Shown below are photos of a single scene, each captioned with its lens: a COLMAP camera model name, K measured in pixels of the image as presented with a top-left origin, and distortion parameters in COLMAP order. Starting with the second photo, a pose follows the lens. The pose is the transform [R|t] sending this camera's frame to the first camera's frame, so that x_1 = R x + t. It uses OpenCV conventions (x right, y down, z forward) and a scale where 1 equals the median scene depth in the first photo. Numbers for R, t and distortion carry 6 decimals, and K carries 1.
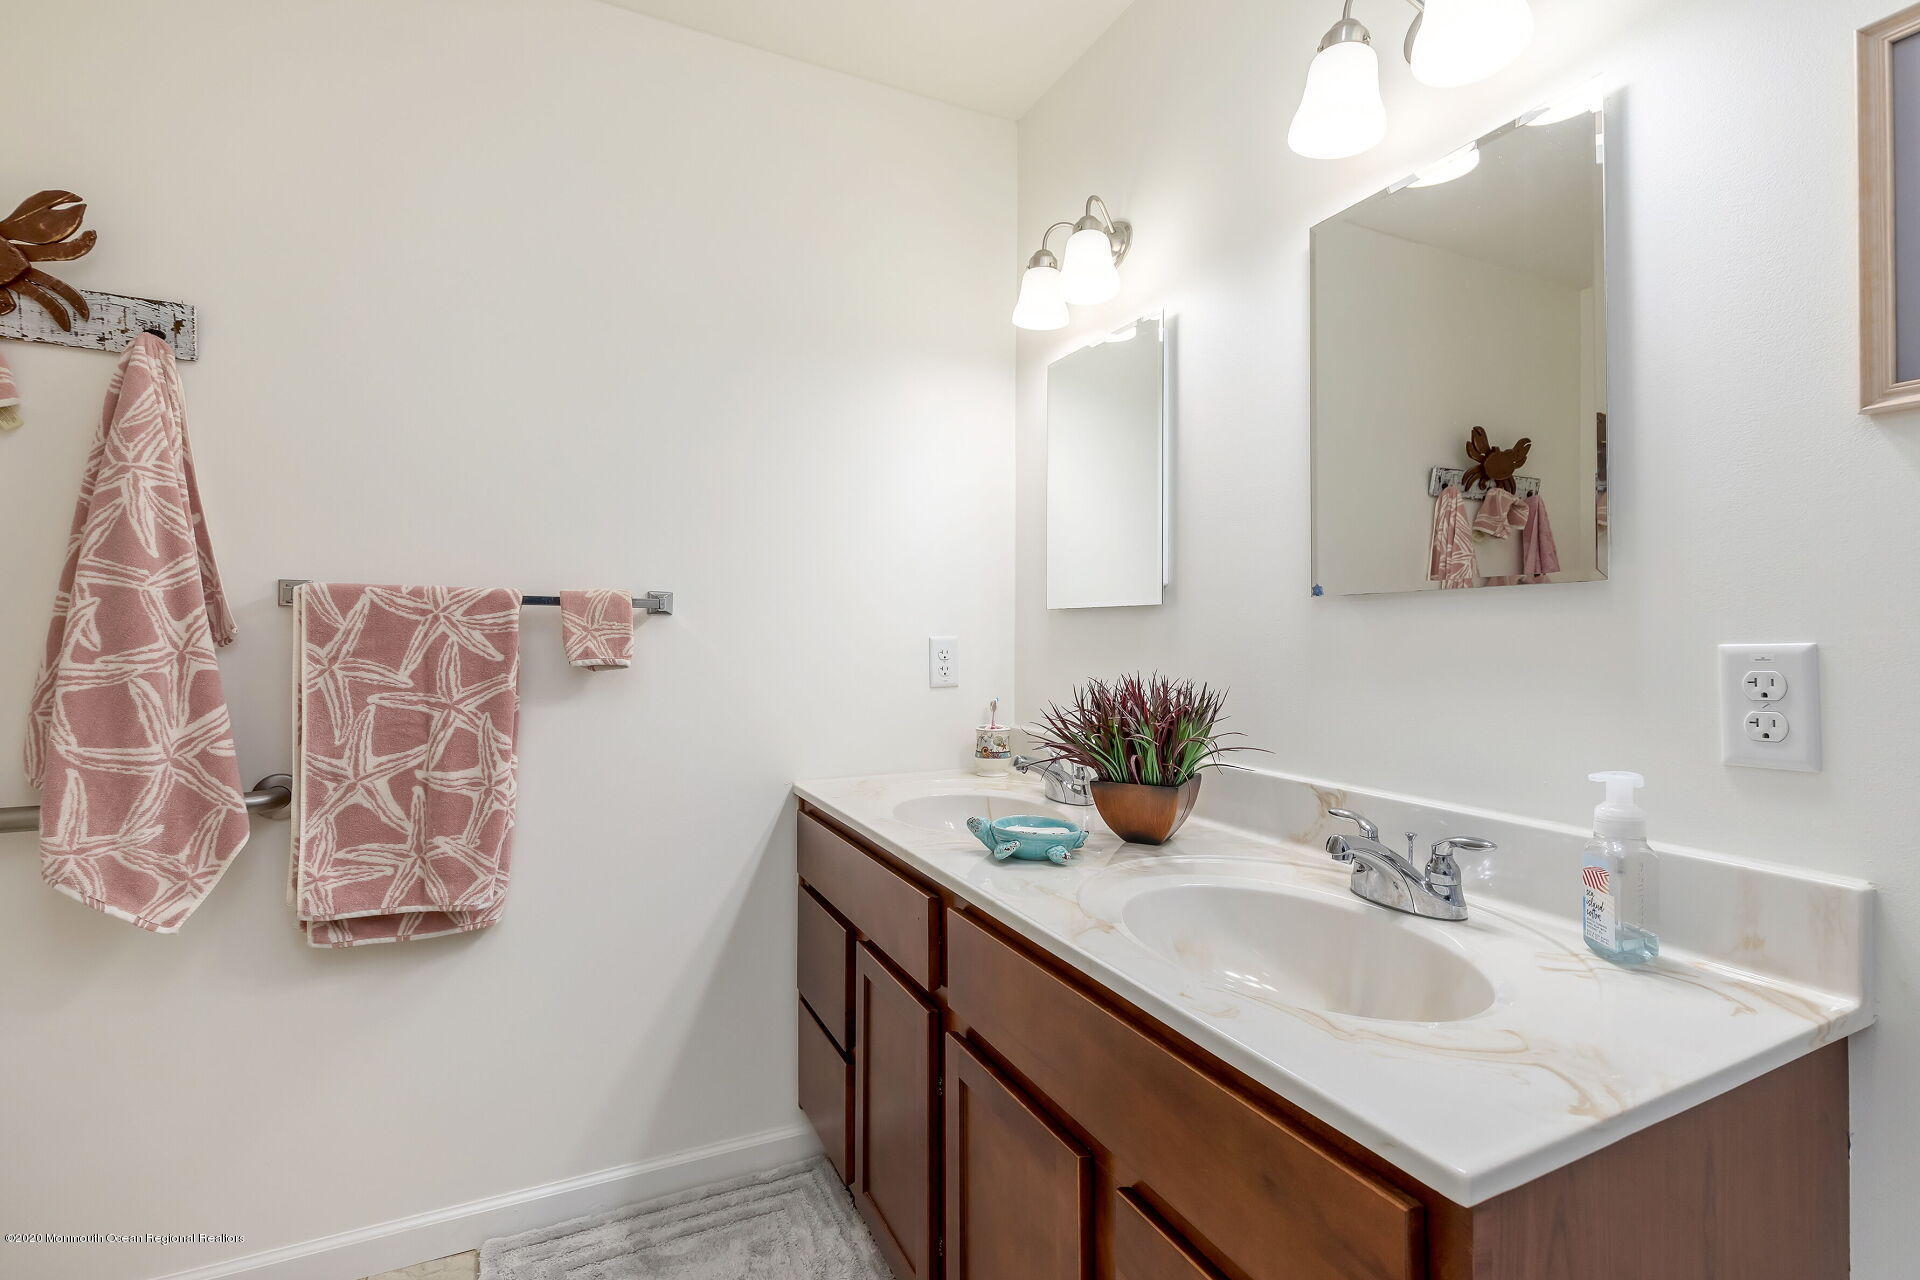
lens RADIAL K [[877.1, 0, 960.0], [0, 877.1, 640.0], [0, 0, 1]] dist [-0.000775, -0.000327]
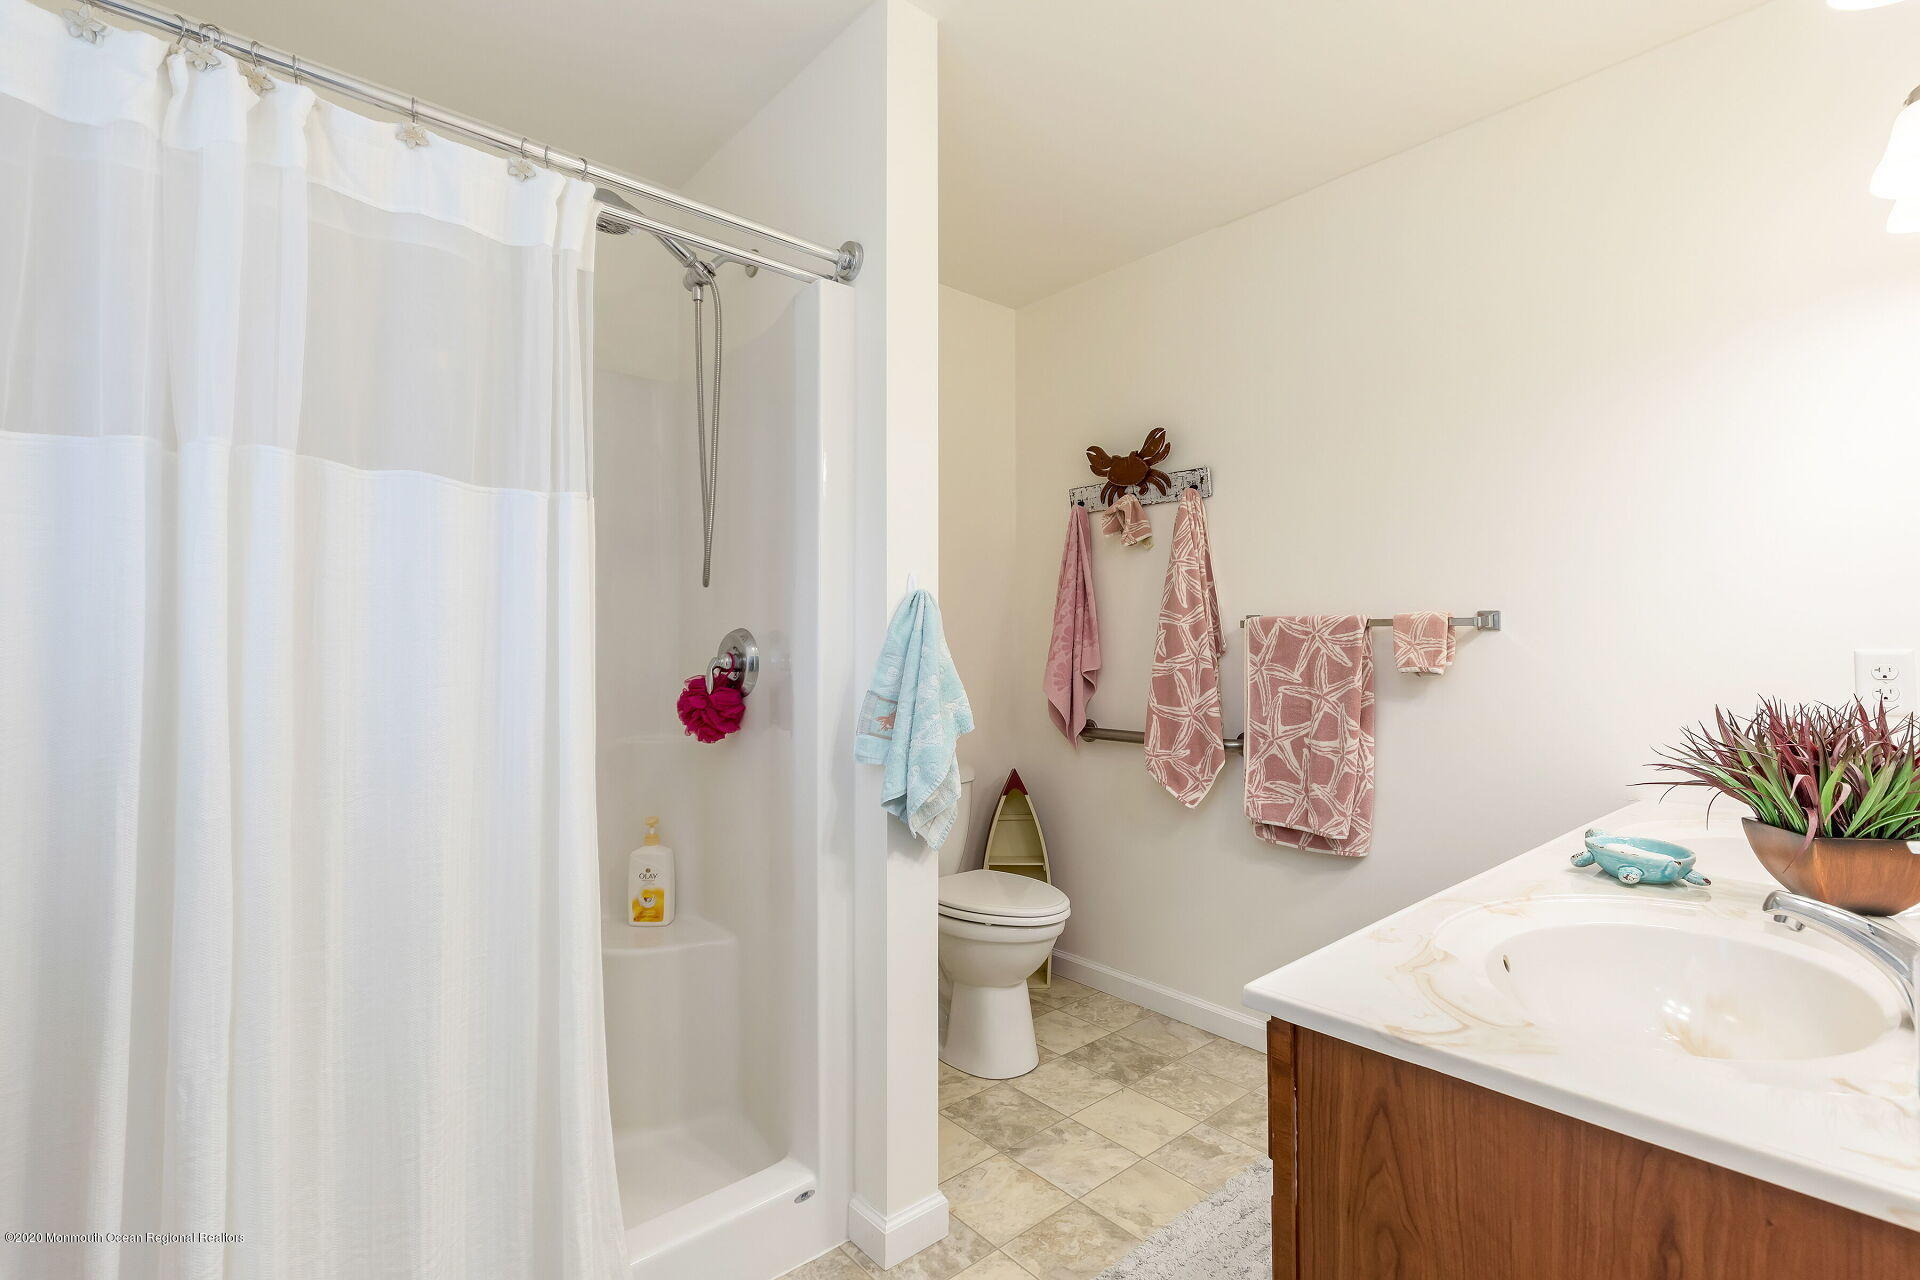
lens RADIAL K [[877.1, 0, 960.0], [0, 877.1, 640.0], [0, 0, 1]] dist [-0.000775, -0.000327]
pose [[0.270567, -0.007740, -0.962670, 0.702994], [-0.000331, 0.999967, -0.008132, -0.008074], [0.962701, 0.002519, 0.270556, 0.015715]]
